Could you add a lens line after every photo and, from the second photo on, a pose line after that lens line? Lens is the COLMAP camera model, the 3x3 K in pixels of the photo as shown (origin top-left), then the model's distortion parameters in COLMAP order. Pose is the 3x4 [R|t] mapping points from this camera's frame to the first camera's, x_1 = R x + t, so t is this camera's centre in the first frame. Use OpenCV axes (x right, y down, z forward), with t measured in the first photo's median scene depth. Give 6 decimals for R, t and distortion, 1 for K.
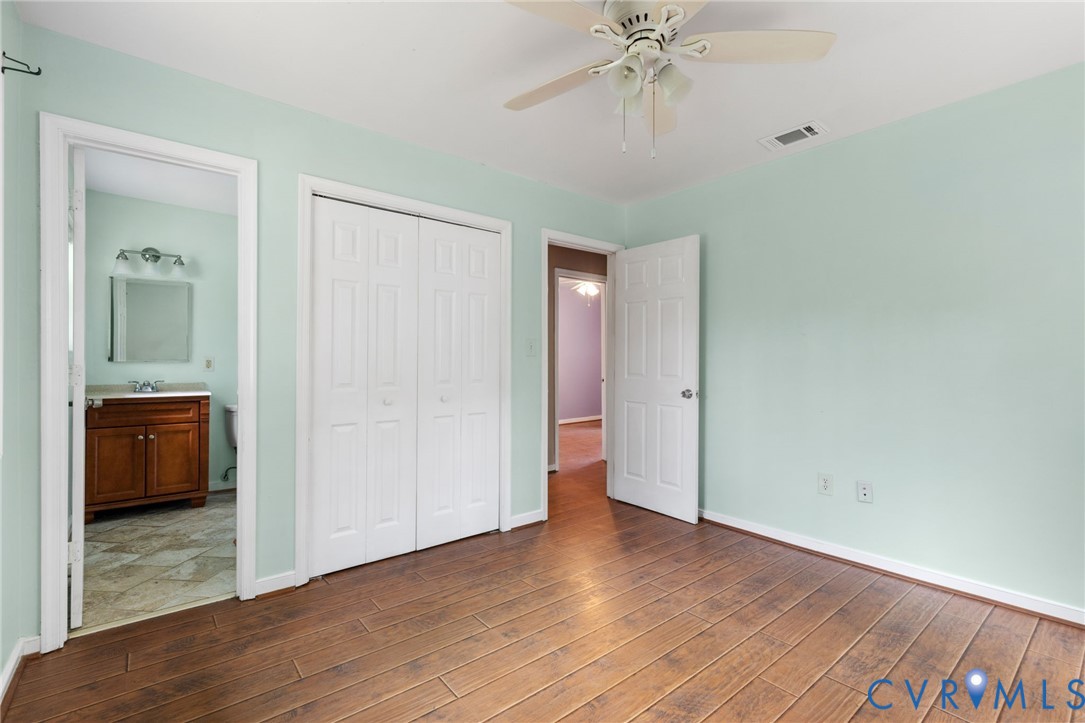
lens RADIAL K [[482.5, 0, 547.3], [0, 482.5, 358.9], [0, 0, 1]] dist [0.000930, -0.000463]
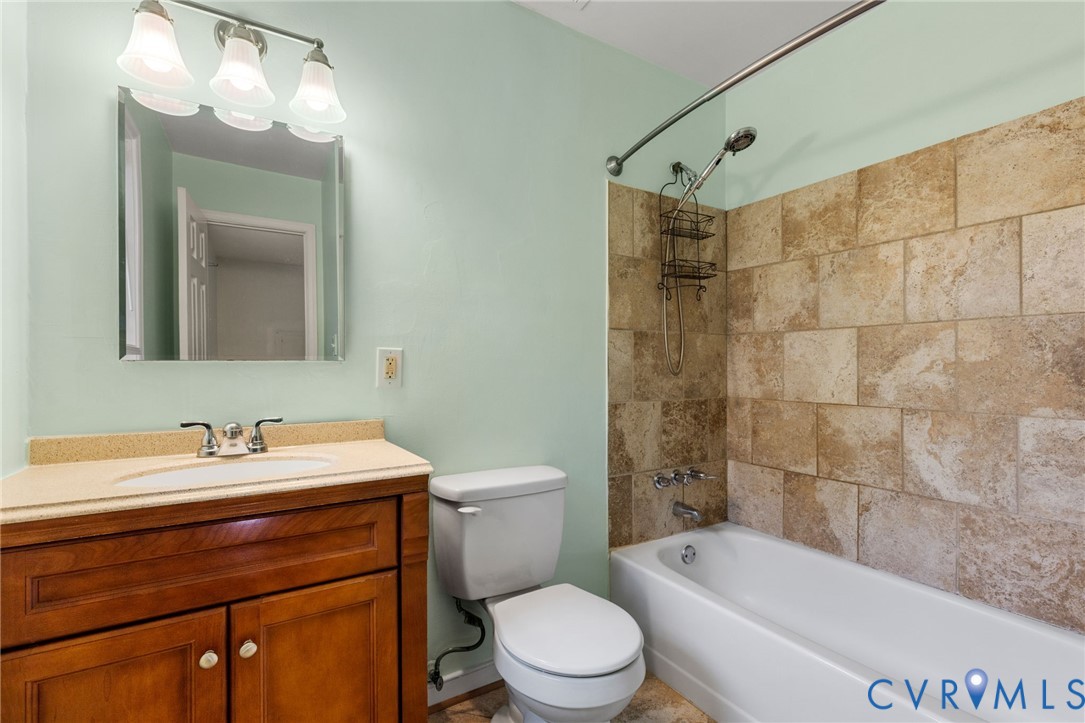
lens RADIAL K [[482.5, 0, 545.1], [0, 482.5, 364.4], [0, 0, 1]] dist [0.000930, -0.000463]
pose [[0.992167, -0.015653, -0.123935, -0.617470], [0.014595, 0.999849, -0.009446, 0.013926], [0.124064, 0.007563, 0.992245, 0.749412]]
